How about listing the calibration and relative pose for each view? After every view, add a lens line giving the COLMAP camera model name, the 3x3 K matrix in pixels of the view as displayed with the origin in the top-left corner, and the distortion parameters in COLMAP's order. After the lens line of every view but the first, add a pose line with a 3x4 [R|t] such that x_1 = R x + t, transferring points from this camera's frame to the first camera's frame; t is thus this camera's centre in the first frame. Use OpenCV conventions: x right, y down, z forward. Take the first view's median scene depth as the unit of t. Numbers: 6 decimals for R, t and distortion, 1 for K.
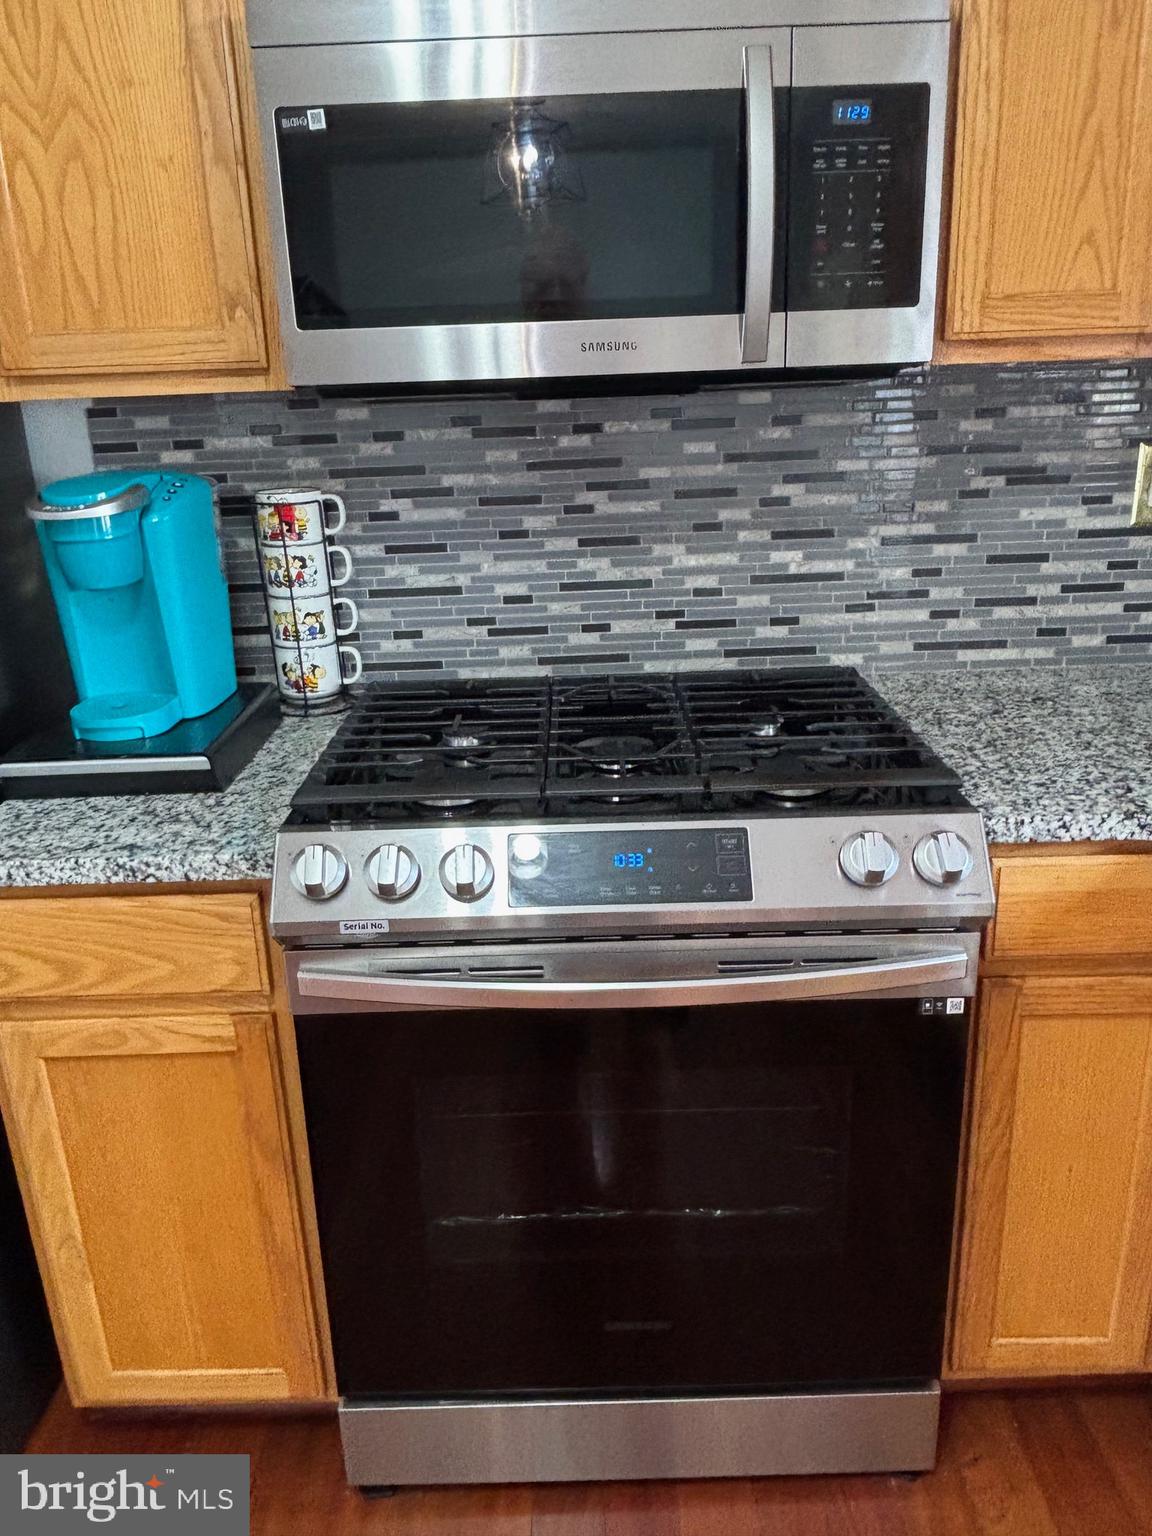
lens RADIAL K [[1150.5, 0, 578.8], [0, 1150.5, 773.0], [0, 0, 1]] dist [0.032534, -0.045500]
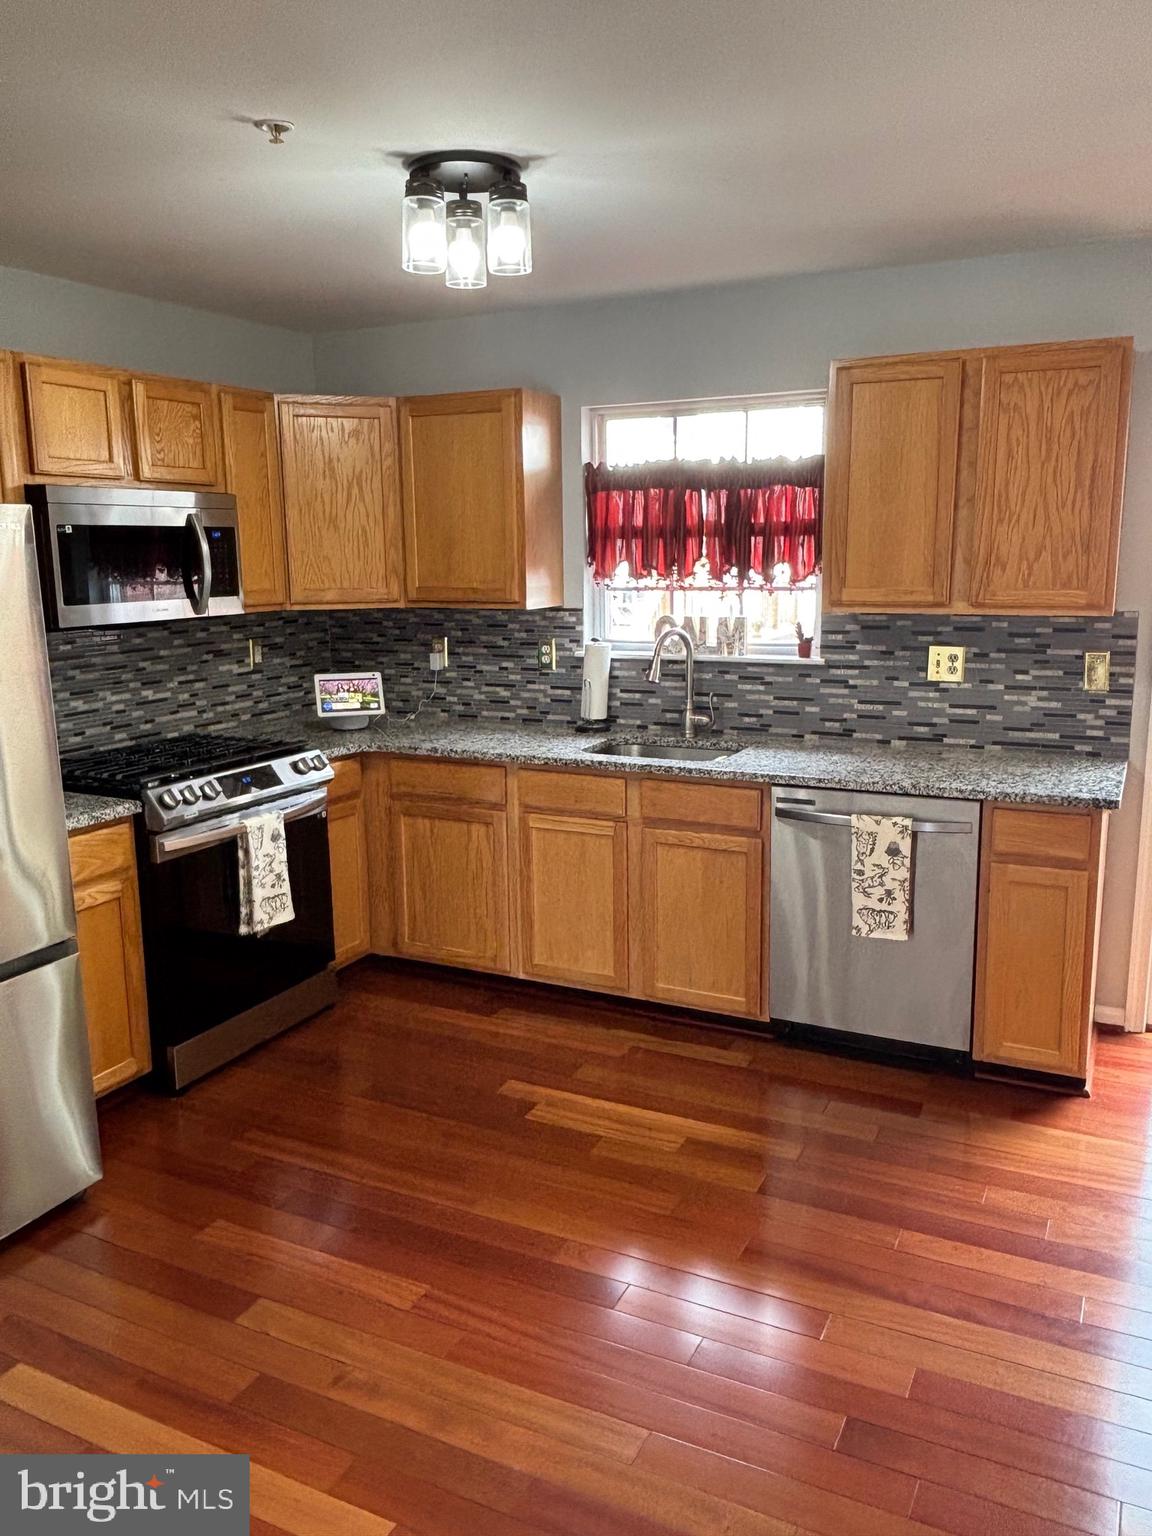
lens RADIAL K [[1150.5, 0, 578.2], [0, 1150.5, 767.1], [0, 0, 1]] dist [0.032534, -0.045500]
pose [[0.443980, -0.136499, 0.885579, -1.480953], [0.289509, 0.957172, 0.002390, 0.192745], [-0.847977, 0.255322, 0.464484, -0.738793]]
